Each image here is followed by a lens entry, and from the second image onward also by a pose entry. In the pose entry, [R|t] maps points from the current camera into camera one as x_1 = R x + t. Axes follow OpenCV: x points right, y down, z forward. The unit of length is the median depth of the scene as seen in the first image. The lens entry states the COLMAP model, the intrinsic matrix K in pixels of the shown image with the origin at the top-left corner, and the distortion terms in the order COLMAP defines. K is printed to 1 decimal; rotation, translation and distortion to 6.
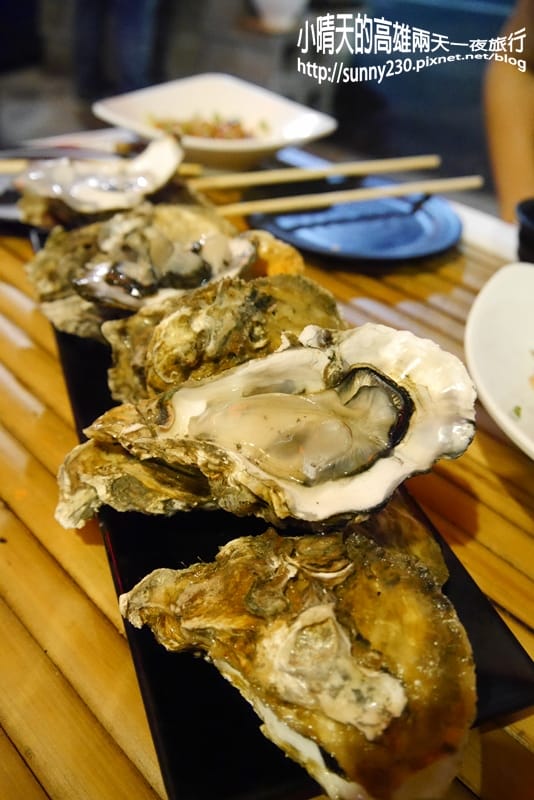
lens RADIAL K [[673.1, 0, 267.0], [0, 673.1, 400.0], [0, 0, 1]] dist [-0.060519, 0.054049]
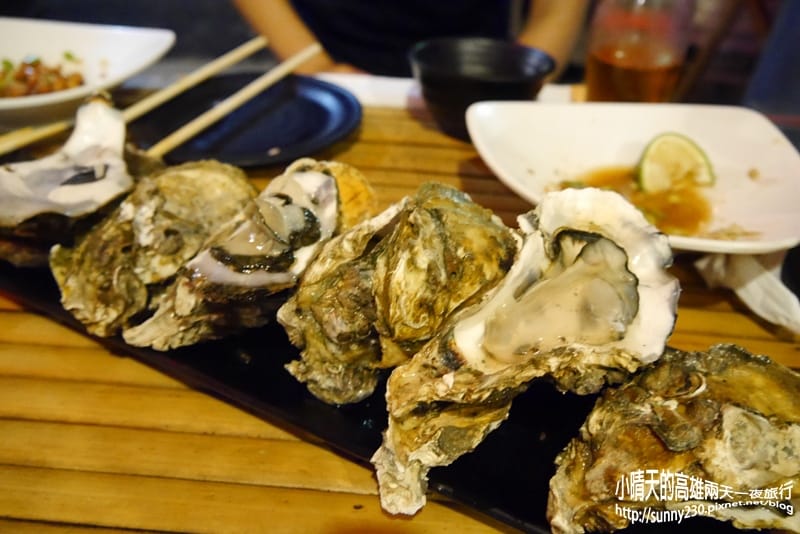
lens RADIAL K [[673.1, 0, 400.0], [0, 673.1, 267.0], [0, 0, 1]] dist [-0.060519, 0.054049]
pose [[0.757324, -0.432991, 0.488855, -0.641623], [0.428125, 0.894464, 0.129007, -0.256583], [-0.493122, 0.111591, 0.862773, 0.158250]]
